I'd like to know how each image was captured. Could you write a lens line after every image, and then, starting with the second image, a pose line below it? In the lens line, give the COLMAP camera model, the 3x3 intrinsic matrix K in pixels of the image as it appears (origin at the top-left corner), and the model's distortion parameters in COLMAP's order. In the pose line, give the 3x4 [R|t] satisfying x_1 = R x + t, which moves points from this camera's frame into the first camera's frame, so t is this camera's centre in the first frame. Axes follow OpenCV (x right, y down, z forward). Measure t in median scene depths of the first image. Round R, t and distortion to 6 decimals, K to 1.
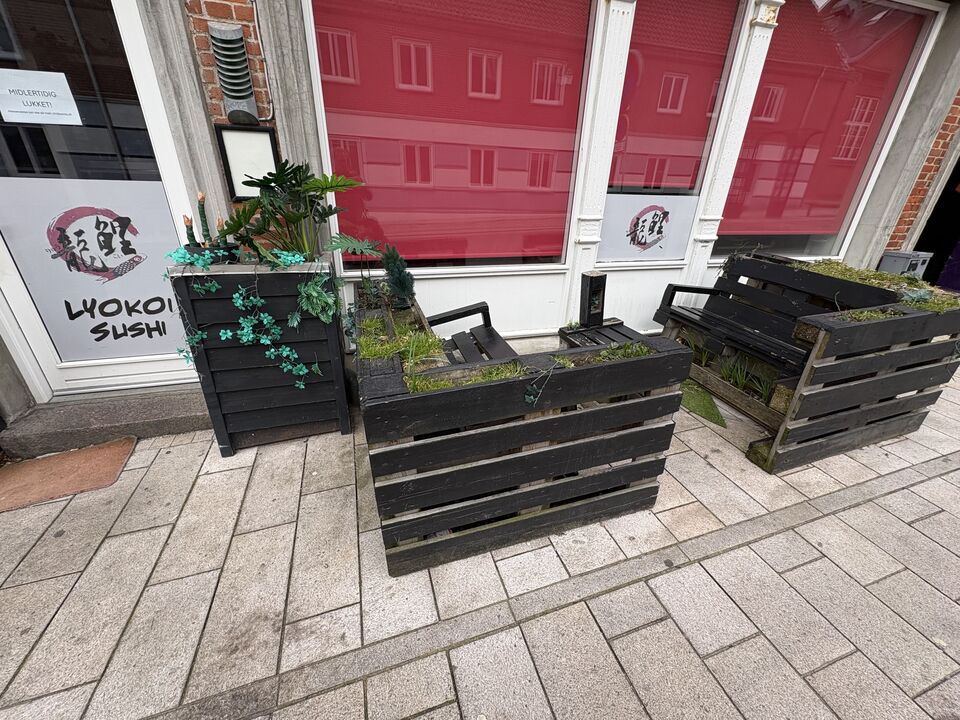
lens RADIAL K [[381.3, 0, 479.2], [0, 381.3, 358.8], [0, 0, 1]] dist [0.002138, -0.000934]
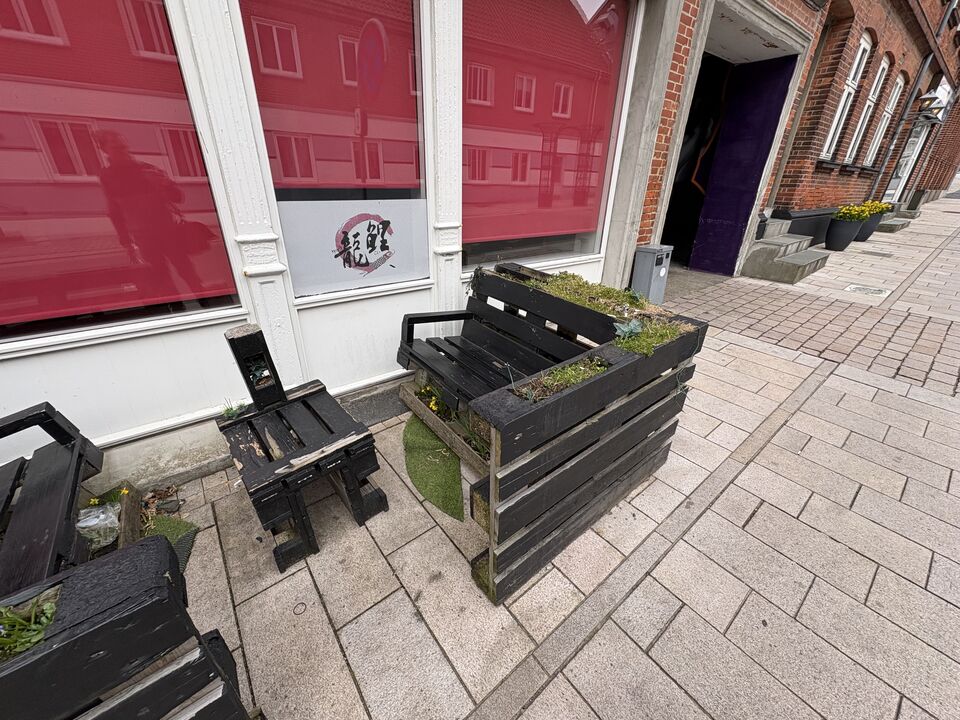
lens RADIAL K [[381.3, 0, 478.5], [0, 381.3, 358.7], [0, 0, 1]] dist [0.002138, -0.000934]
pose [[0.936933, -0.159737, 0.310872, 0.596027], [0.153971, 0.987132, 0.043173, -0.185050], [-0.313768, 0.007416, 0.949471, 0.346468]]
